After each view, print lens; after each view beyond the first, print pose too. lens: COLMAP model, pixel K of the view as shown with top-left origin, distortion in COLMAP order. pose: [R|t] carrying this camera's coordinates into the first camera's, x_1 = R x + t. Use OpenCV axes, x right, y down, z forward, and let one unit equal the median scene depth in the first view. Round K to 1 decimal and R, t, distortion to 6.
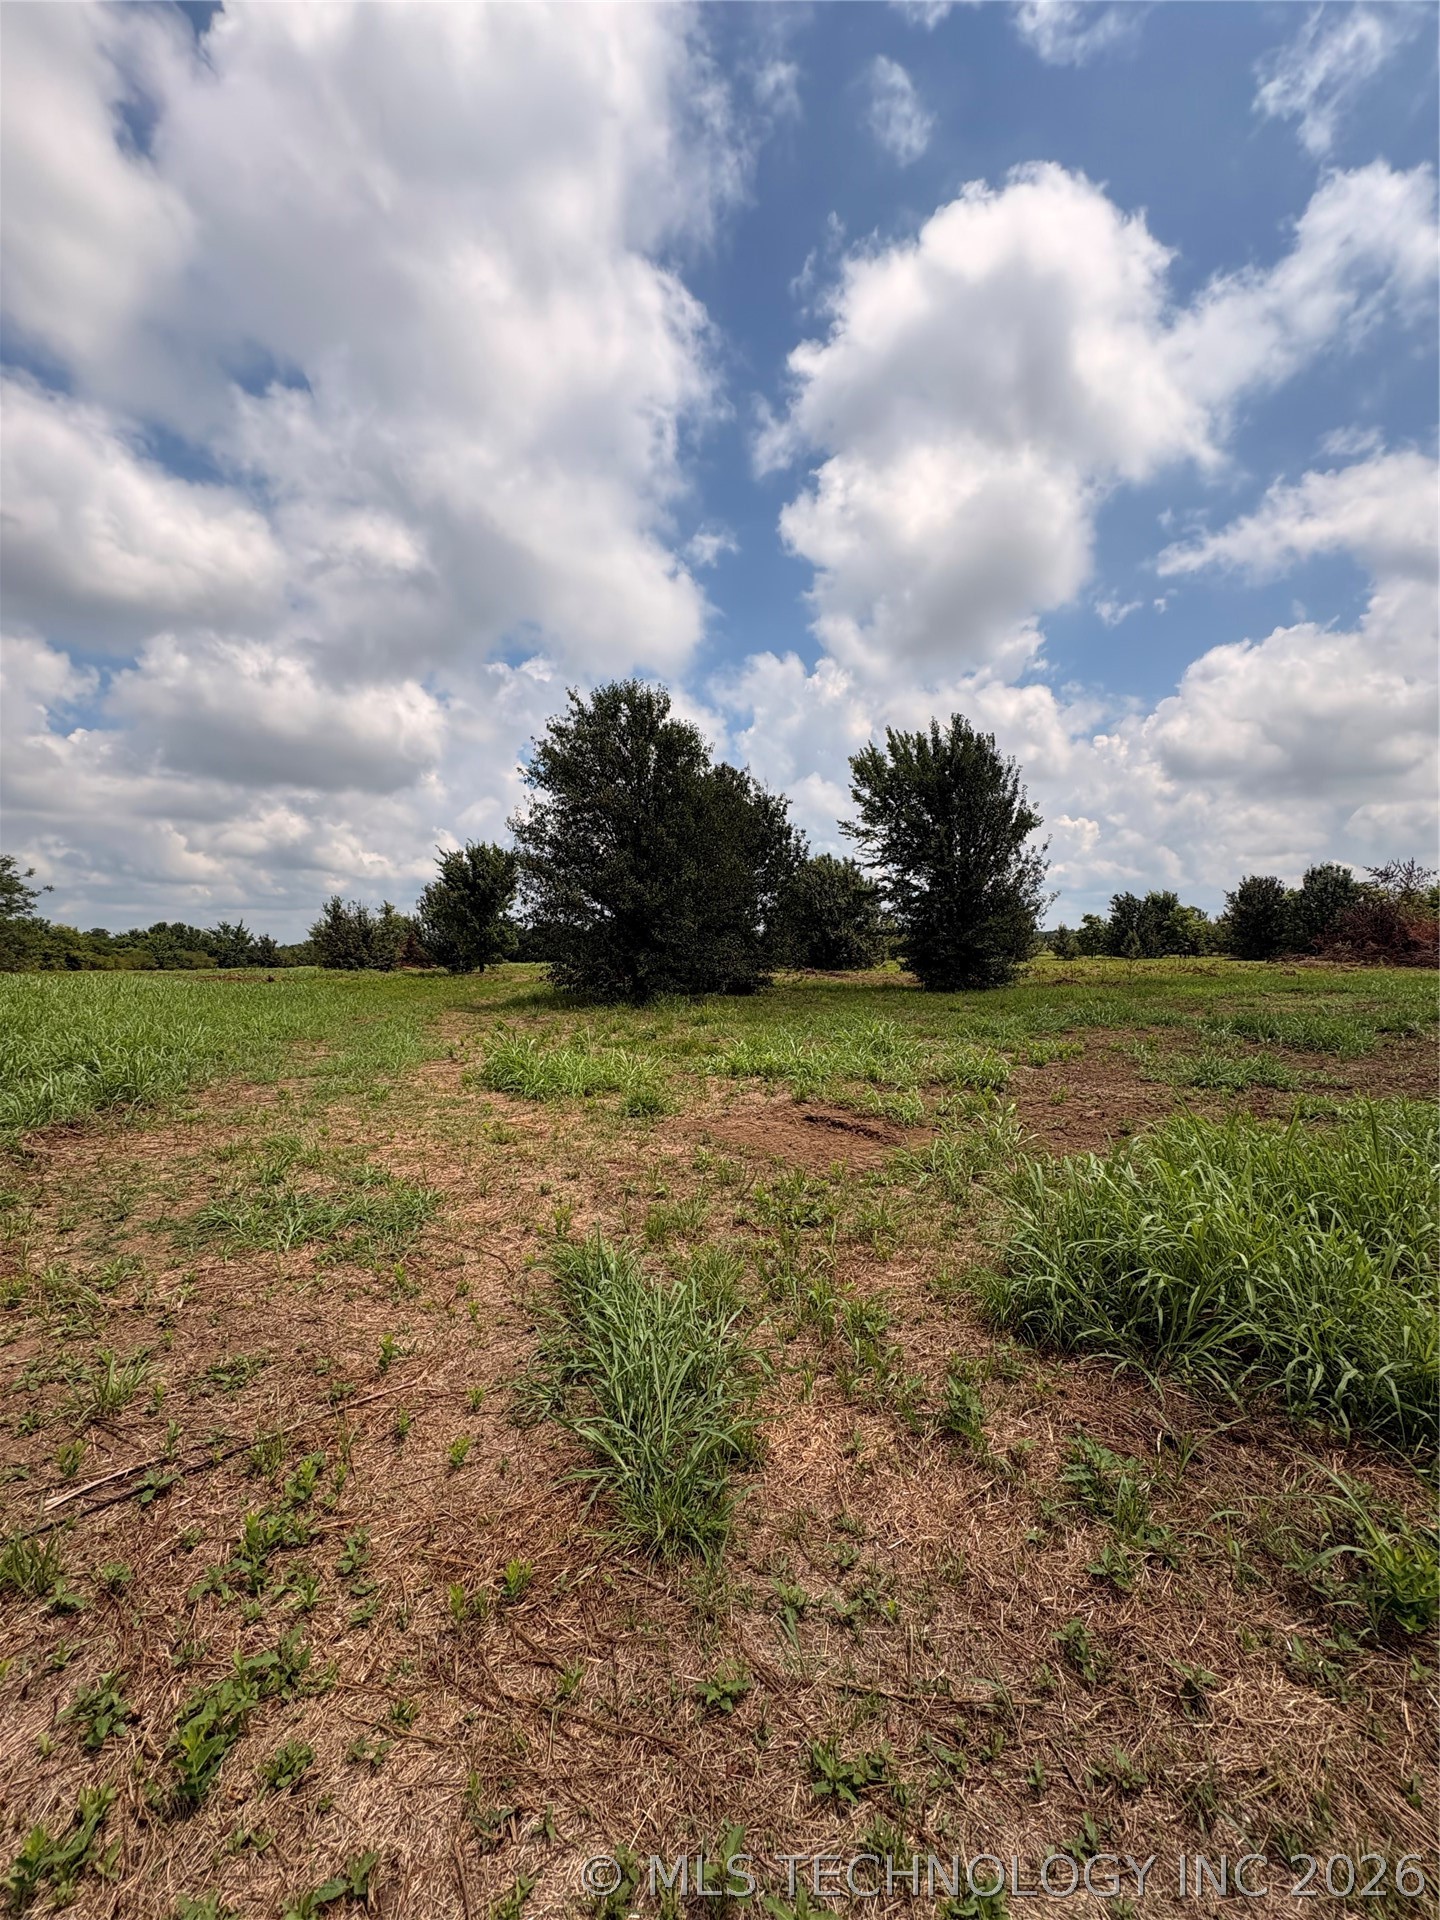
lens RADIAL K [[756.9, 0, 710.5], [0, 756.9, 929.1], [0, 0, 1]] dist [-0.002235, 0.000400]
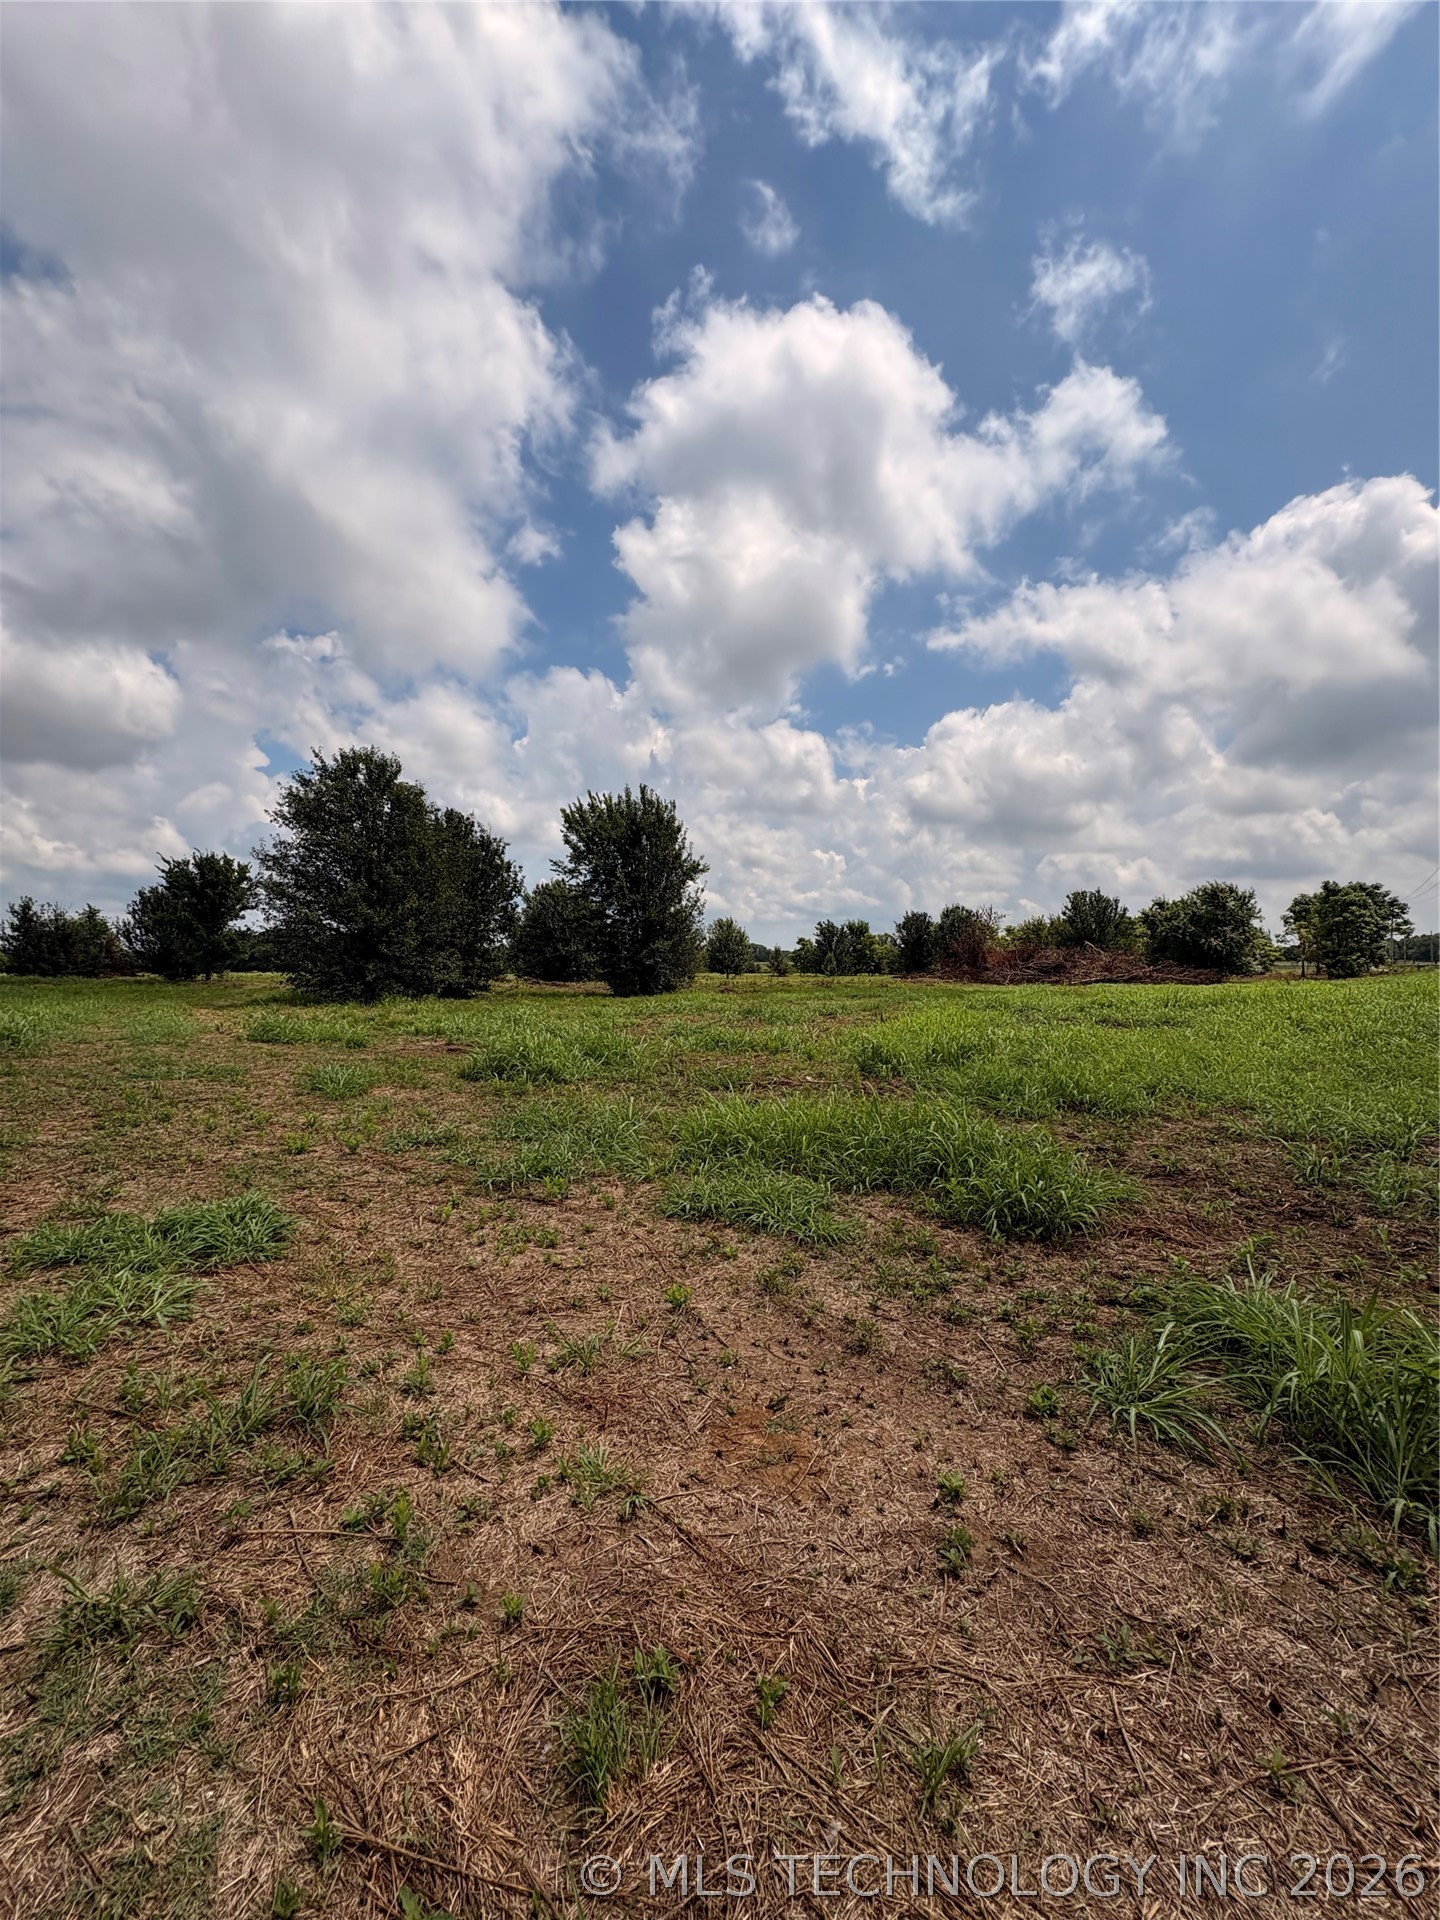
lens RADIAL K [[756.9, 0, 720.6], [0, 756.9, 923.2], [0, 0, 1]] dist [-0.002235, 0.000400]
pose [[0.950275, 0.034130, 0.309536, 0.030500], [-0.025763, 0.999185, -0.031078, -0.004280], [-0.310344, 0.021558, 0.950380, -0.163447]]
